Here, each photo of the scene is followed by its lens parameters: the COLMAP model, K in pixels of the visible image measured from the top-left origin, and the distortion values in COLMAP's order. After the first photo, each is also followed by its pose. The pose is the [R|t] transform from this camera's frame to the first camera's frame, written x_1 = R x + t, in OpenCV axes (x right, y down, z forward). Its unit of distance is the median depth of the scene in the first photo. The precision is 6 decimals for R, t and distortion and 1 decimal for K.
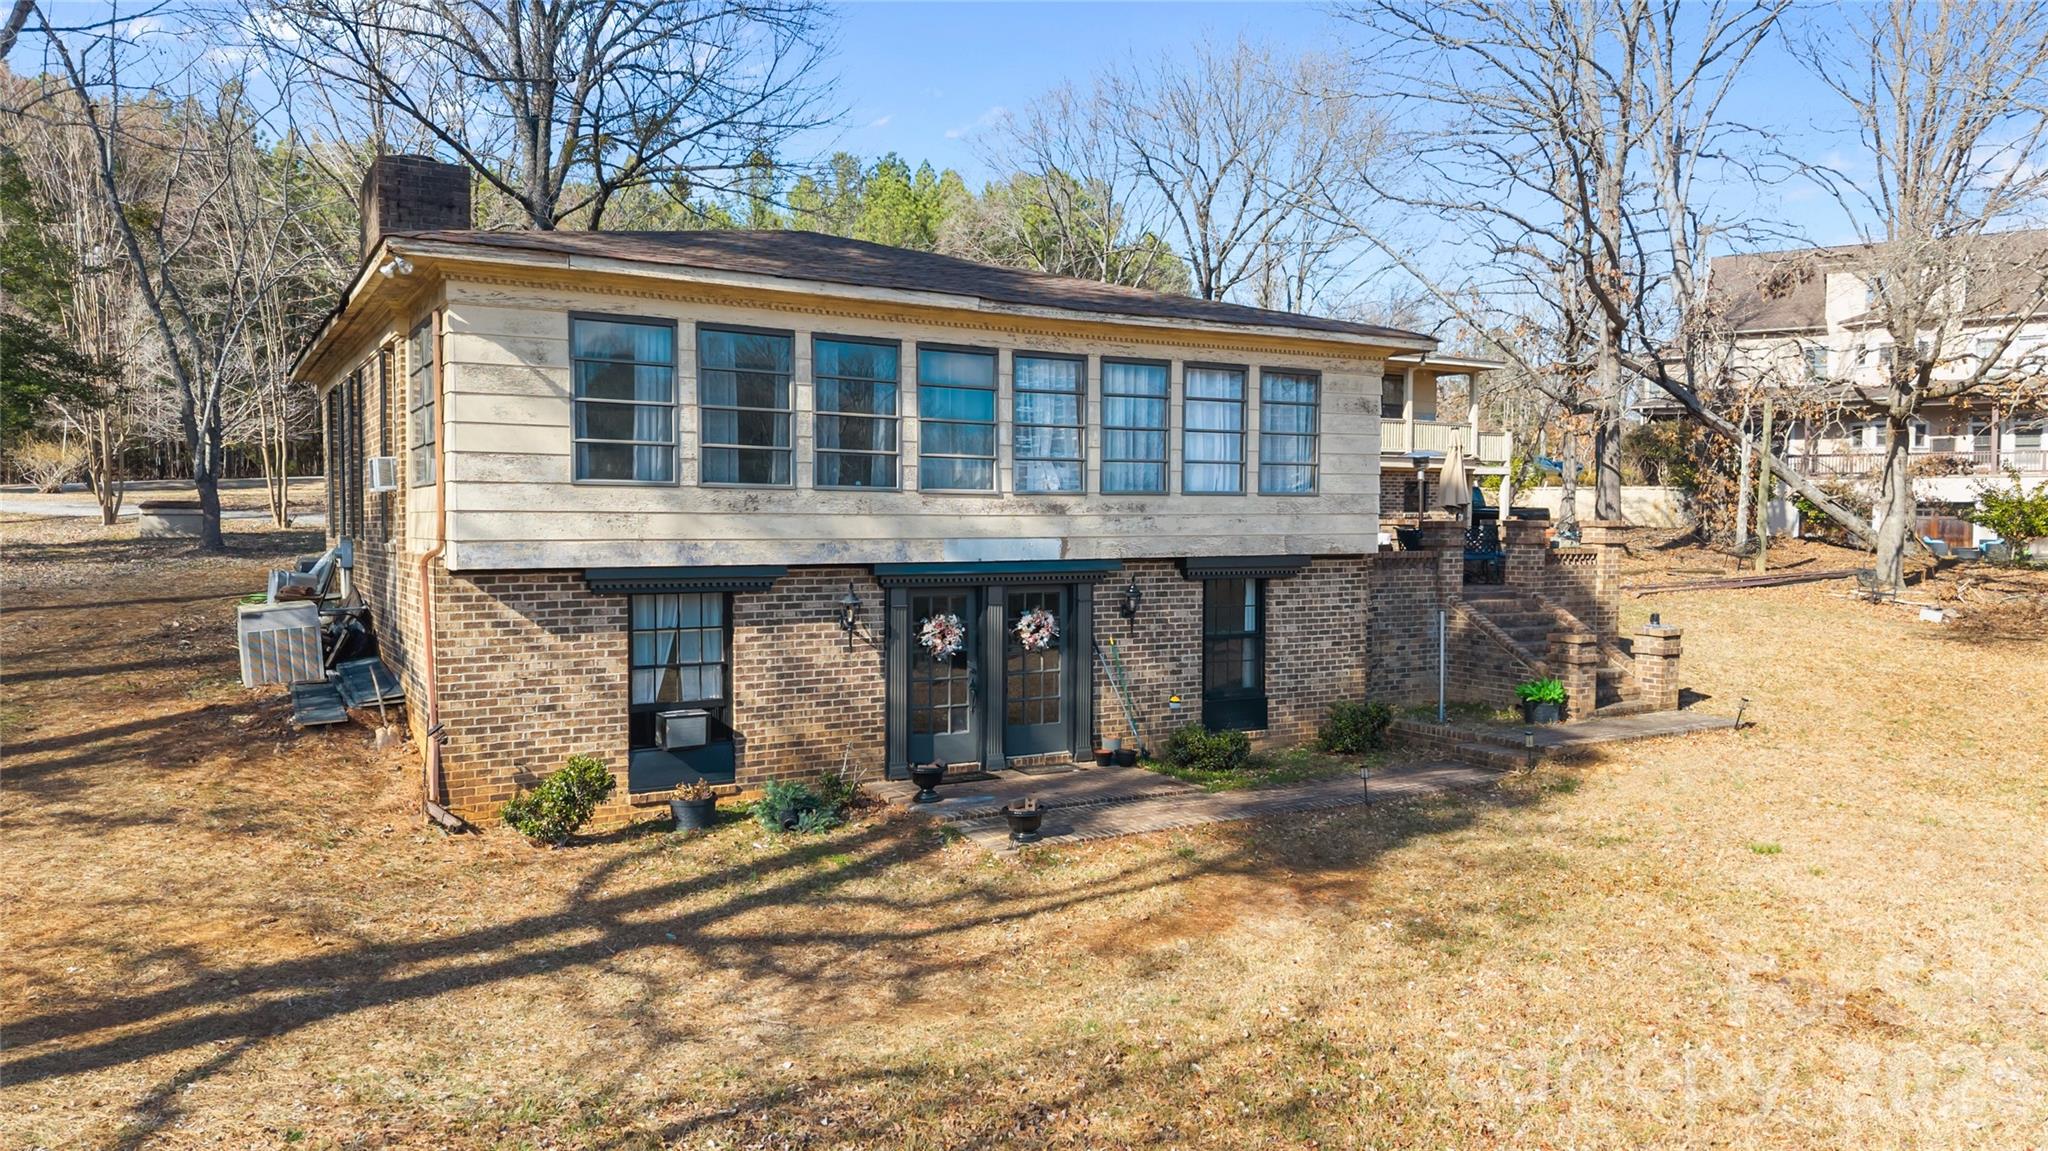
lens RADIAL K [[1365.0, 0, 1024.0], [0, 1365.0, 575.5], [0, 0, 1]] dist [0.092932, -0.152775]
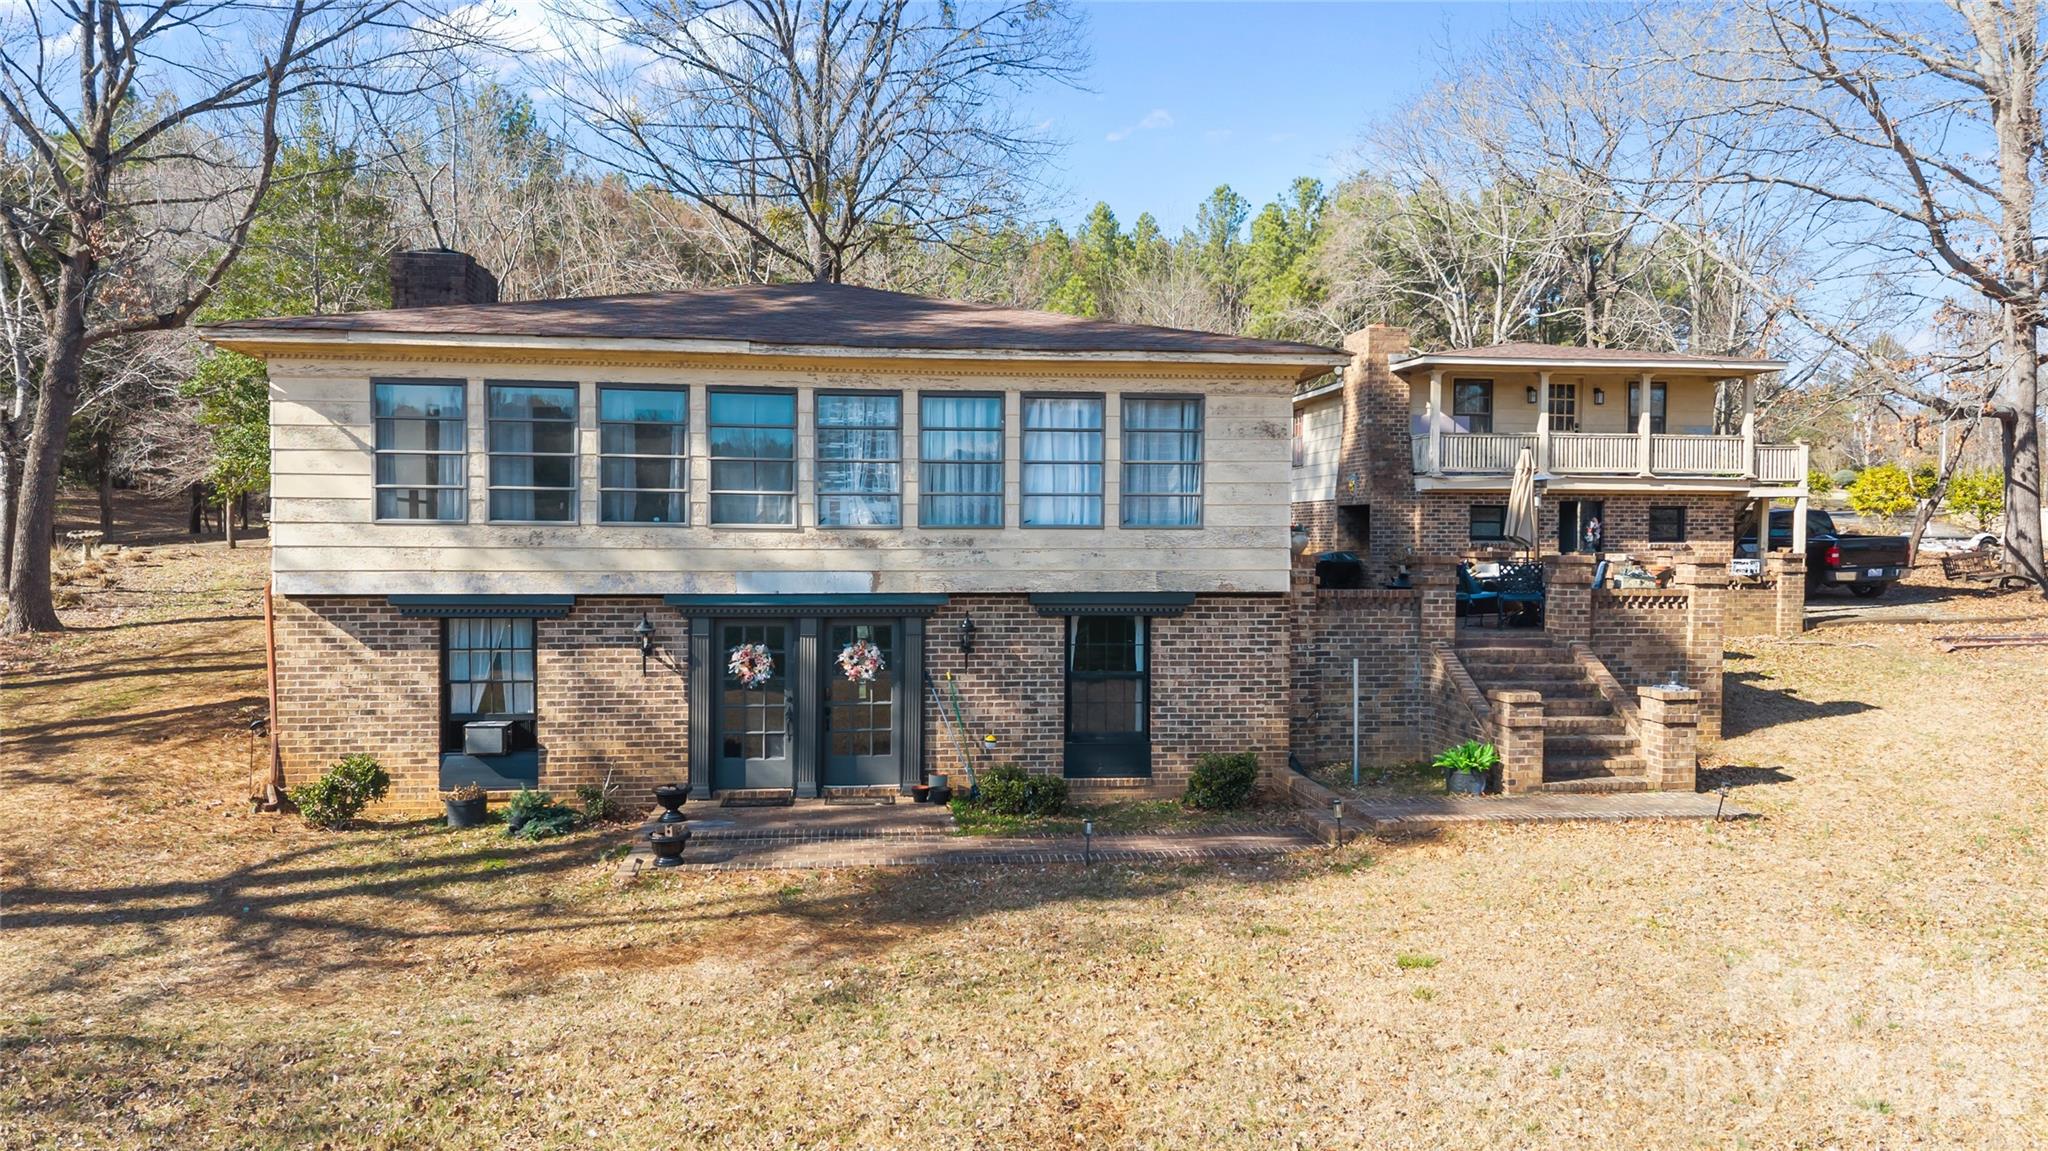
lens RADIAL K [[1360.8, 0, 1024.0], [0, 1360.8, 575.5], [0, 0, 1]] dist [0.064035, -0.078186]
pose [[0.911742, 0.011453, -0.410604, 0.595593], [-0.018751, 0.999730, -0.013751, -0.014299], [0.410335, 0.020236, 0.911710, 0.140643]]
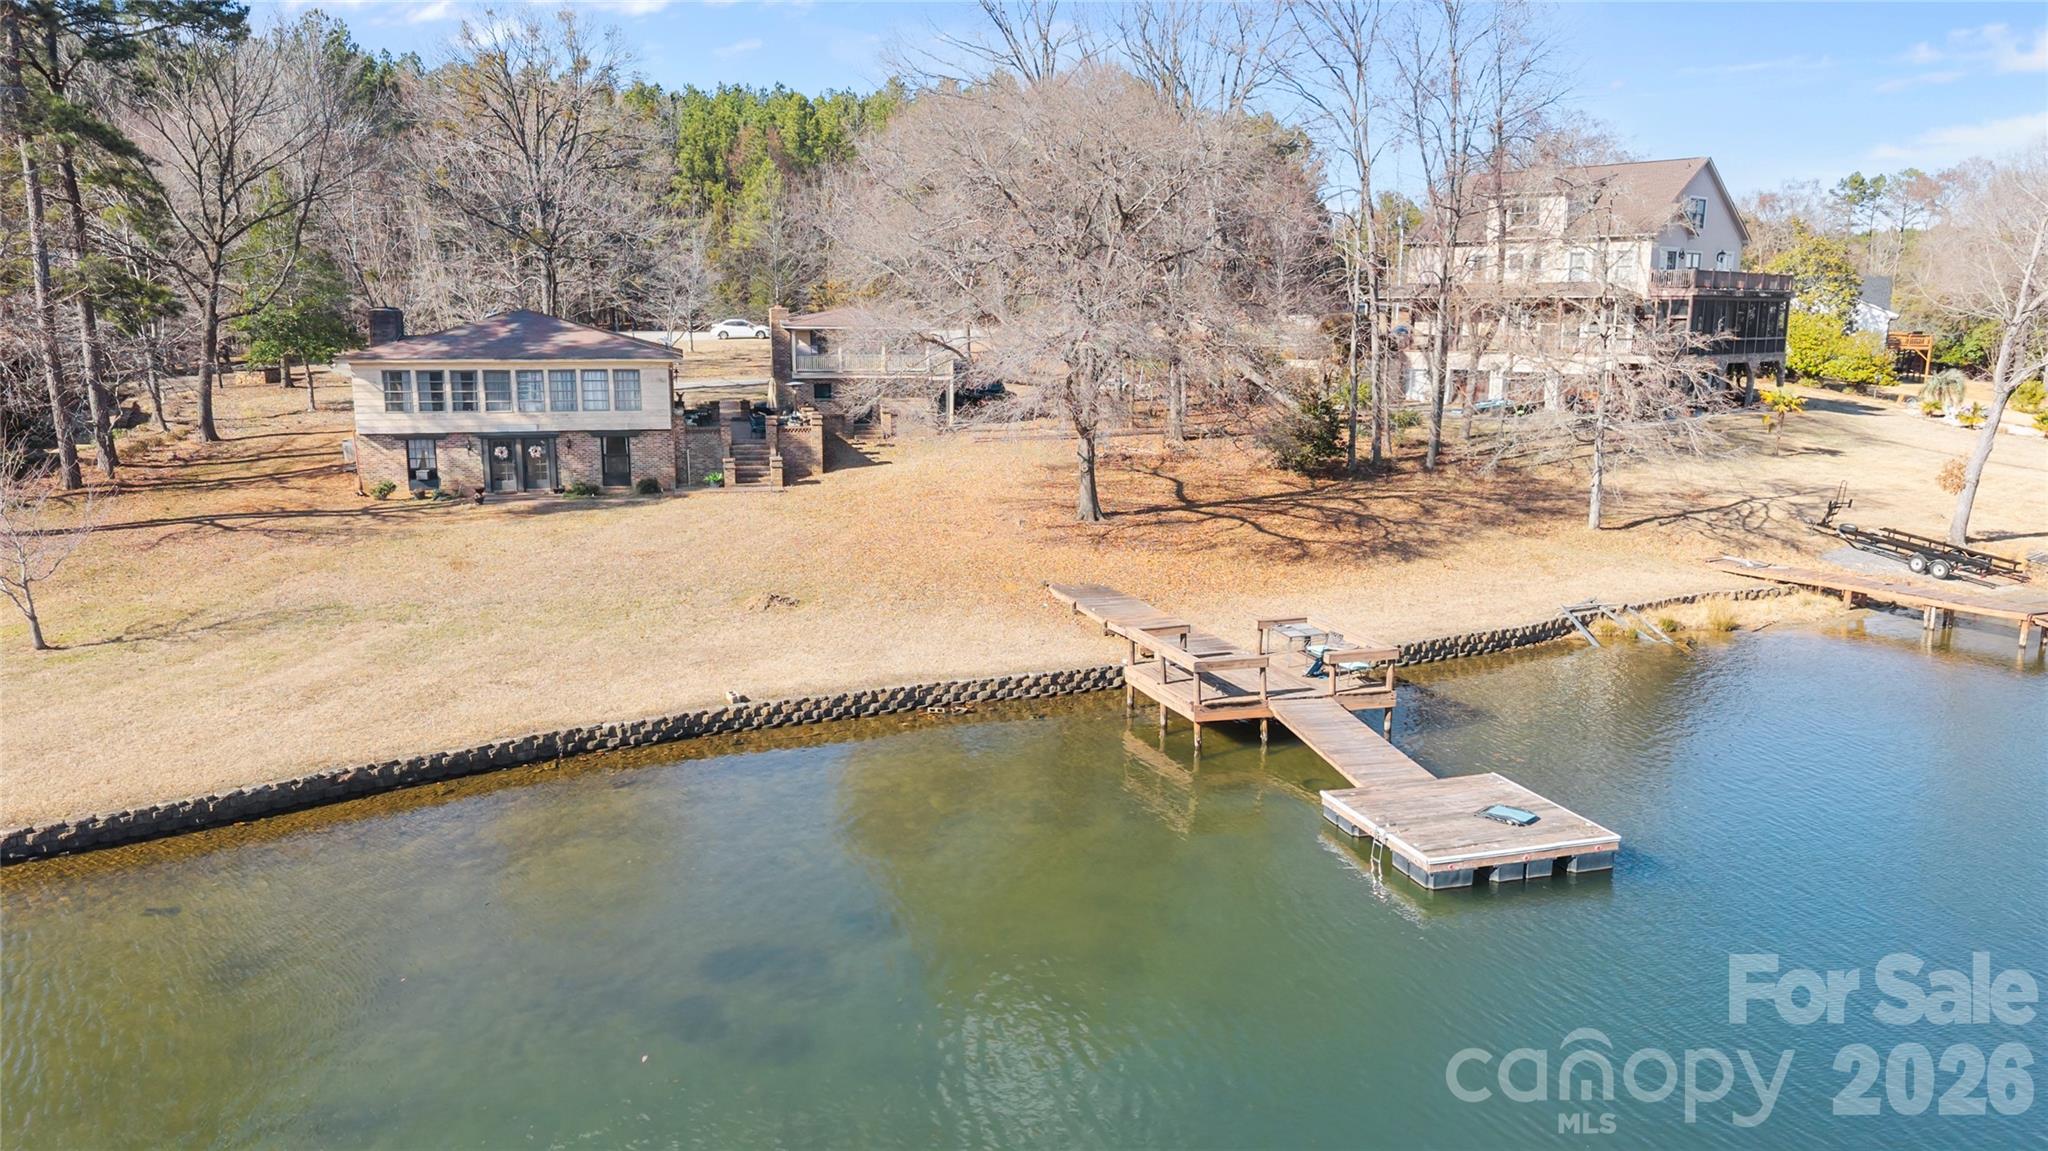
lens RADIAL K [[1403.0, 0, 1024.0], [0, 1403.0, 575.5], [0, 0, 1]] dist [0.008912, -0.021060]
pose [[0.952591, 0.057479, -0.298774, 2.451545], [-0.014305, 0.989368, 0.144728, -0.195883], [0.303916, -0.133593, 0.943286, -2.151431]]
